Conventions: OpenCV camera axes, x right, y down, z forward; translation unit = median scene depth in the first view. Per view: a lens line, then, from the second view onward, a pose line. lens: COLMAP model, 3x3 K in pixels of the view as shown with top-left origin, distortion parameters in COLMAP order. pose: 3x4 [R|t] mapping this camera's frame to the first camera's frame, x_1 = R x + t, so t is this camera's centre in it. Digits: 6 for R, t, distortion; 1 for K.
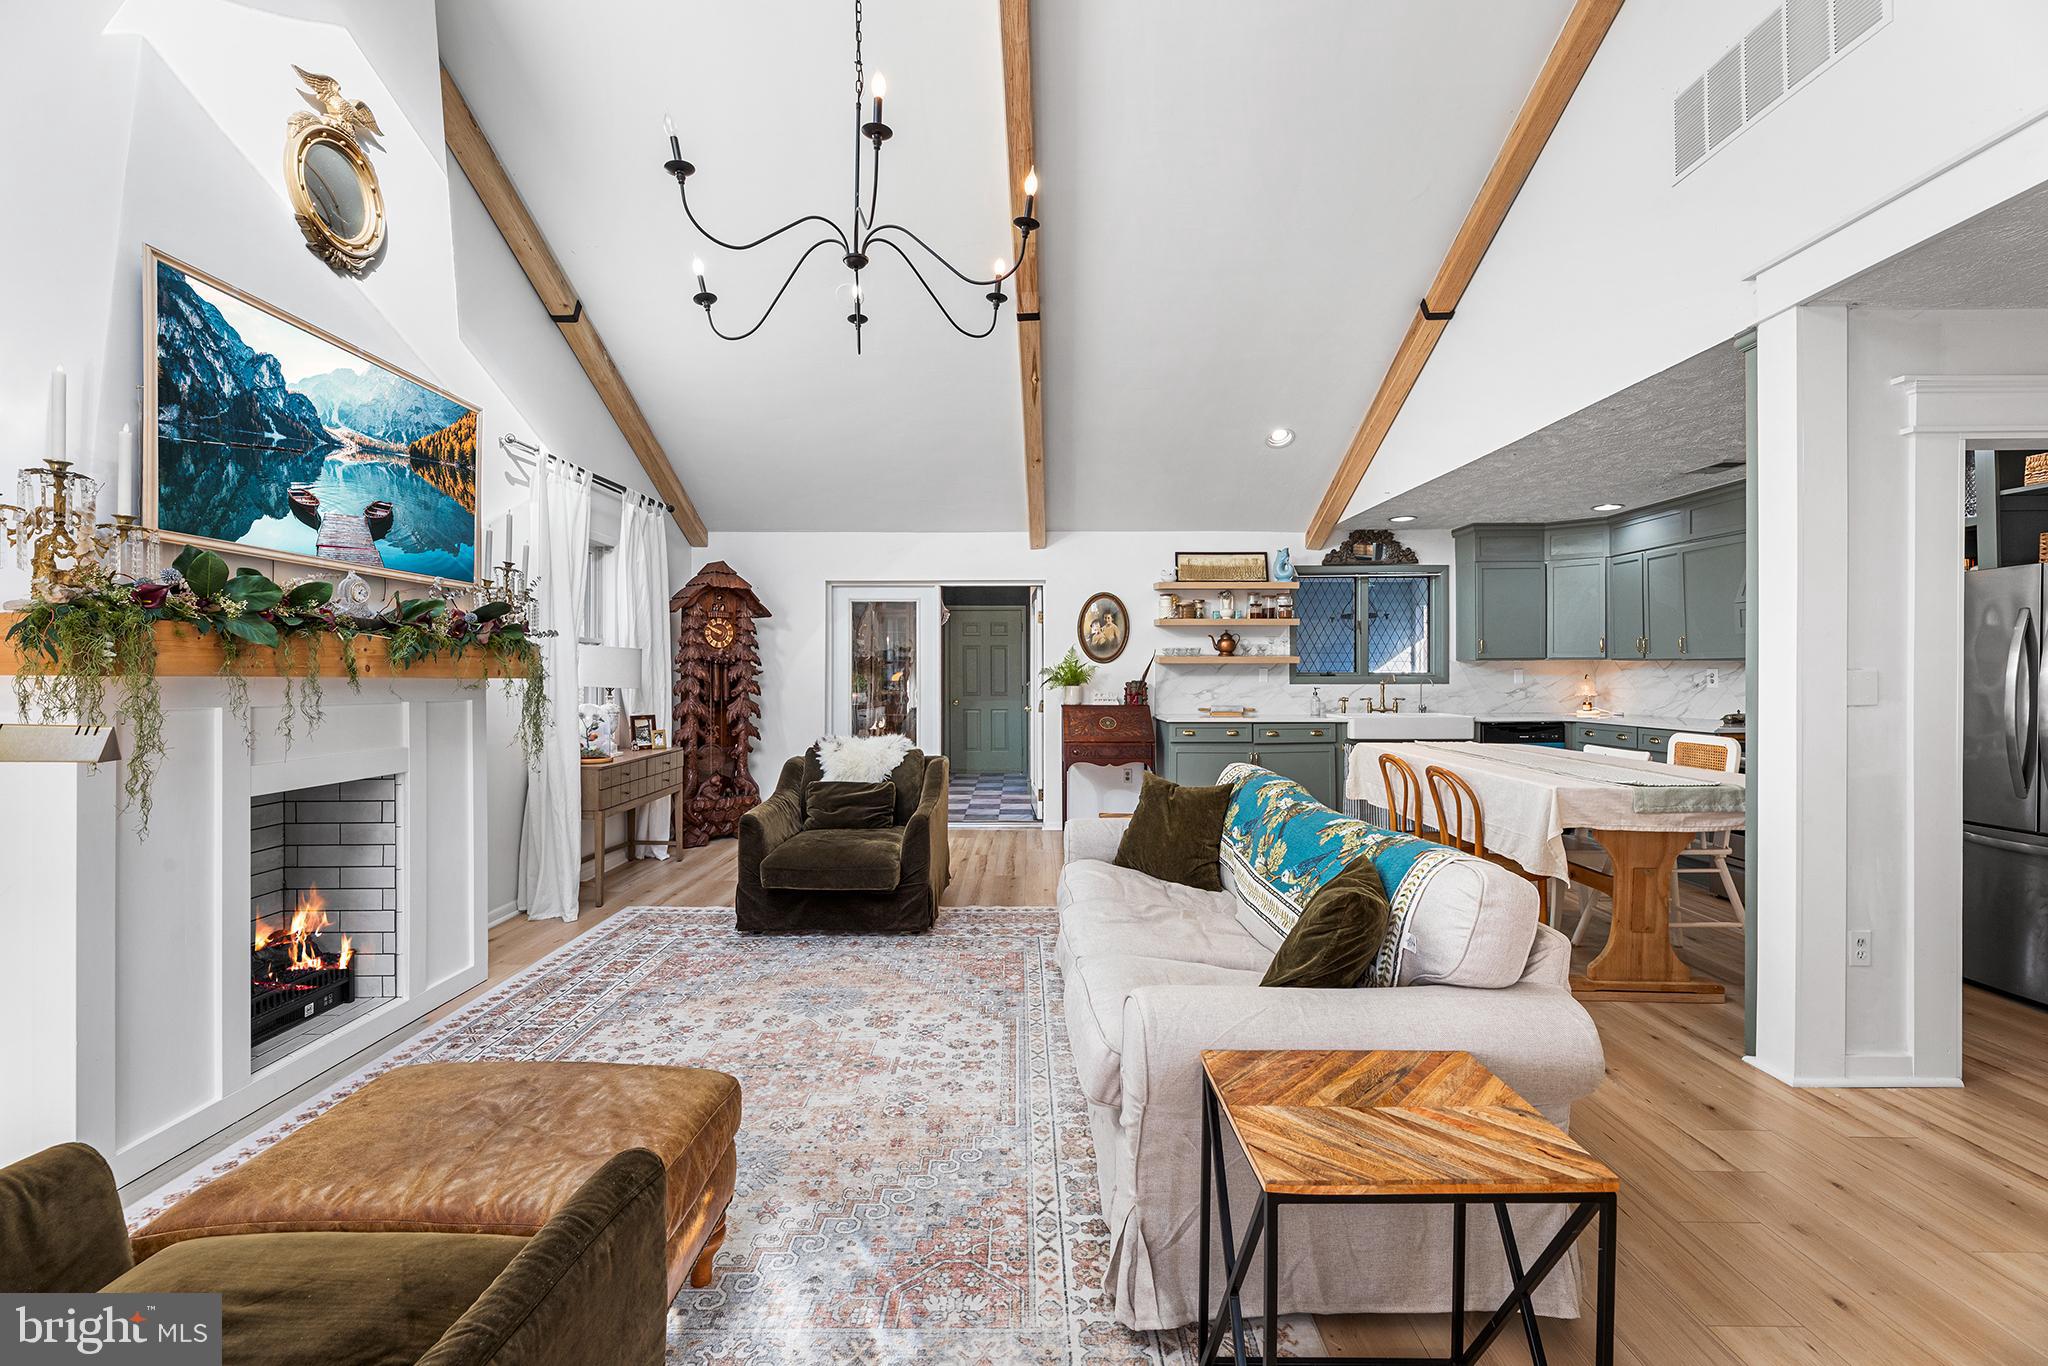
lens RADIAL K [[828.1, 0, 1028.8], [0, 828.1, 672.3], [0, 0, 1]] dist [0.000561, 0.000932]
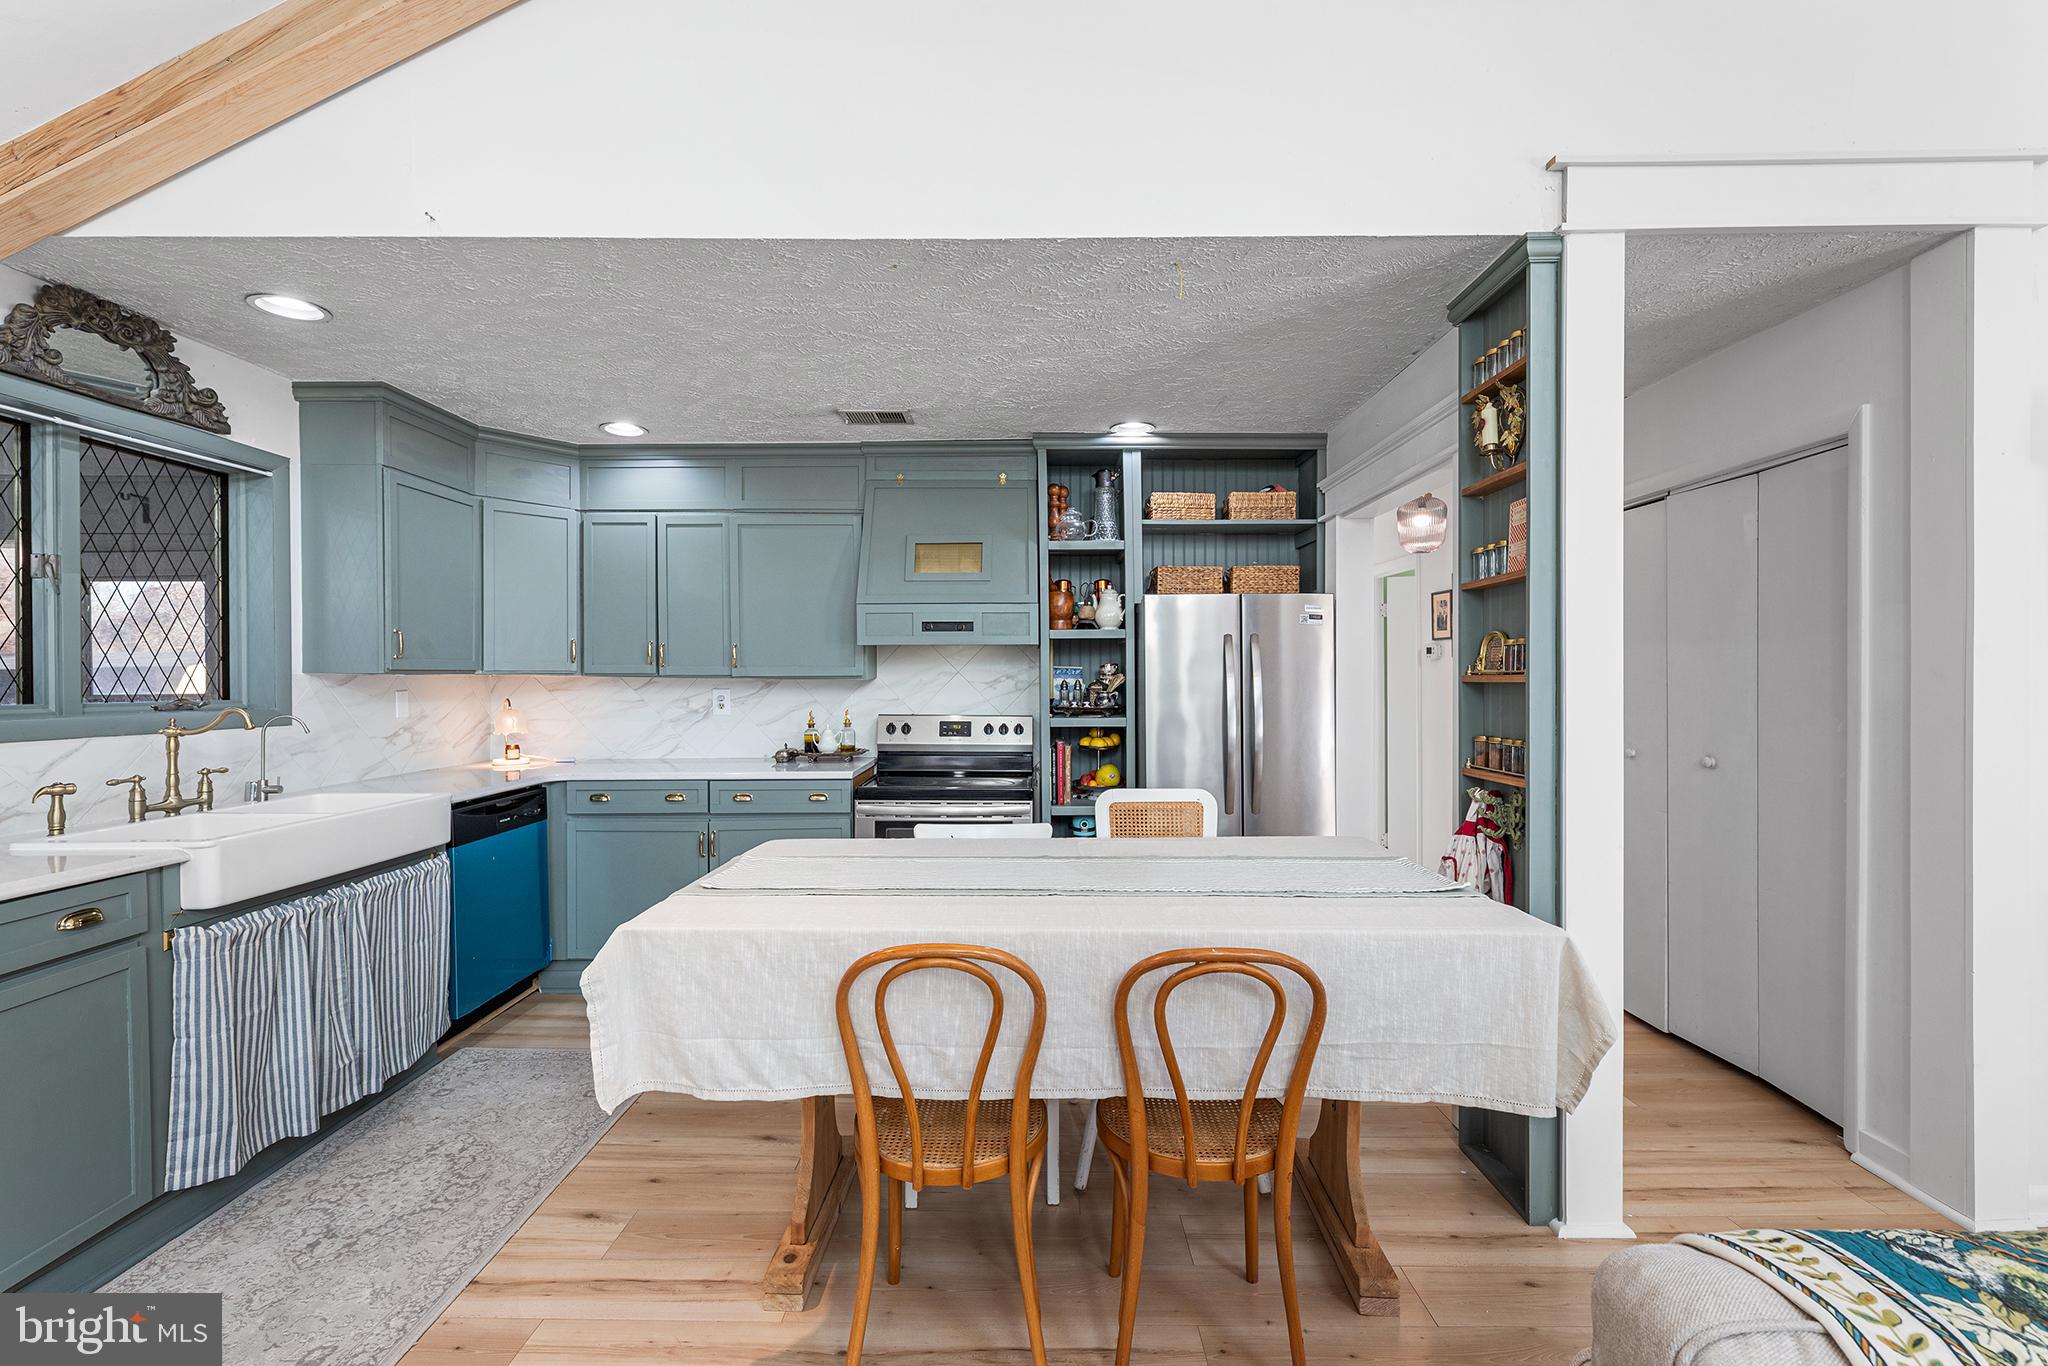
lens RADIAL K [[883.7, 0, 1021.5], [0, 883.7, 684.1], [0, 0, 1]] dist [0.000281, 0.001741]
pose [[0.007514, -0.002508, 0.999969, 0.035680], [0.002243, 0.999994, 0.002491, -0.008659], [-0.999969, 0.002224, 0.007520, 0.618840]]
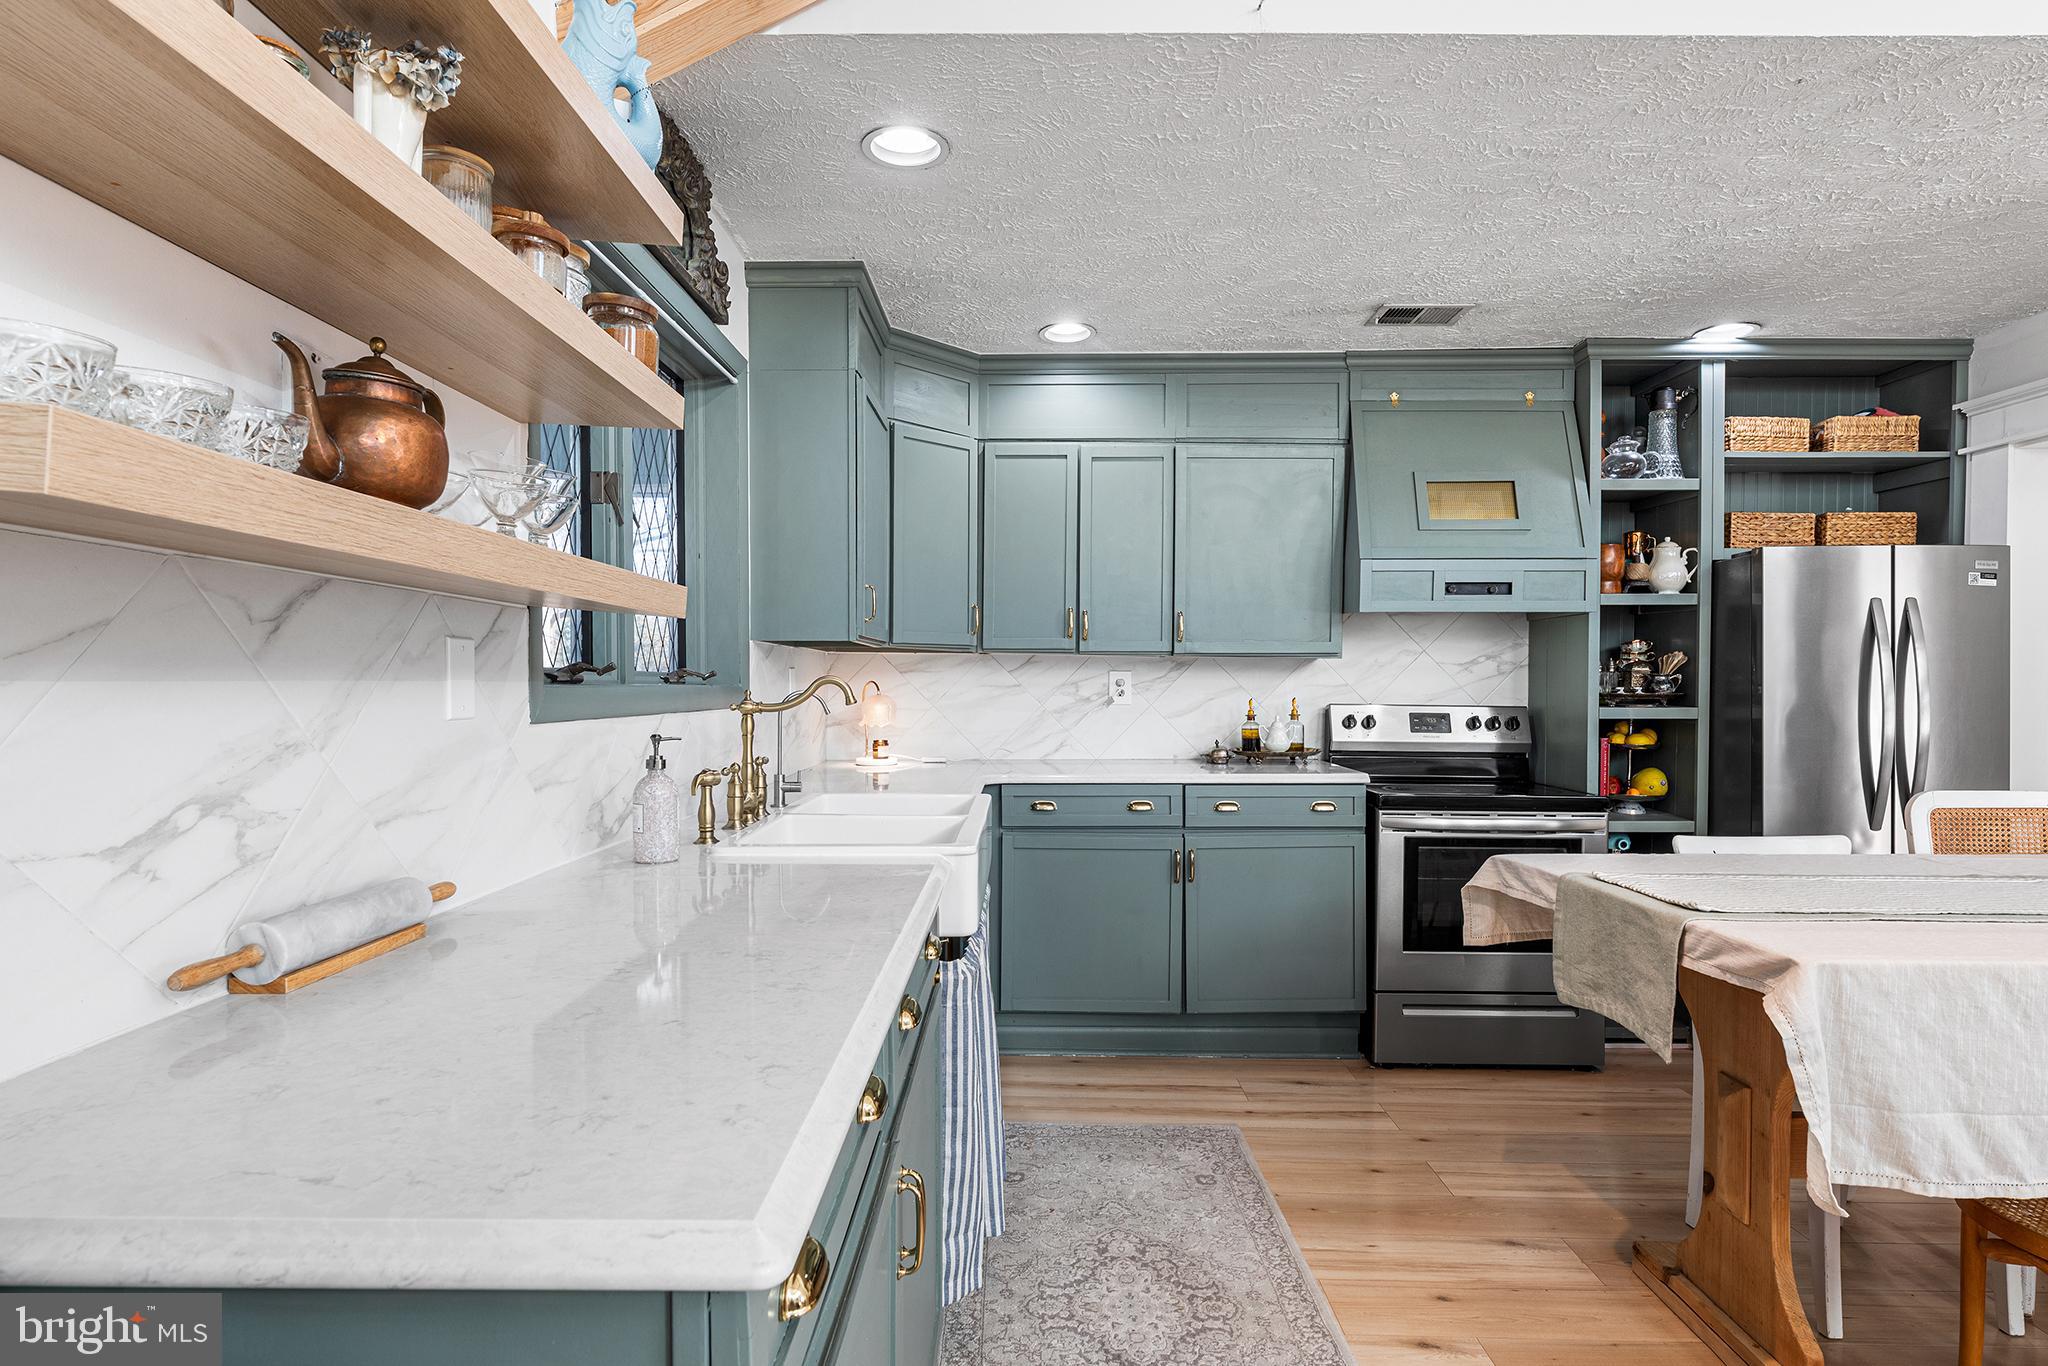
lens RADIAL K [[1066.3, 0, 1015.1], [0, 1066.3, 704.6], [0, 0, 1]] dist [-0.000505, -0.002751]
pose [[0.015494, -0.017437, 0.999728, 0.066630], [-0.001326, 0.999847, 0.017460, 0.005273], [-0.999879, -0.001596, 0.015469, 0.903543]]
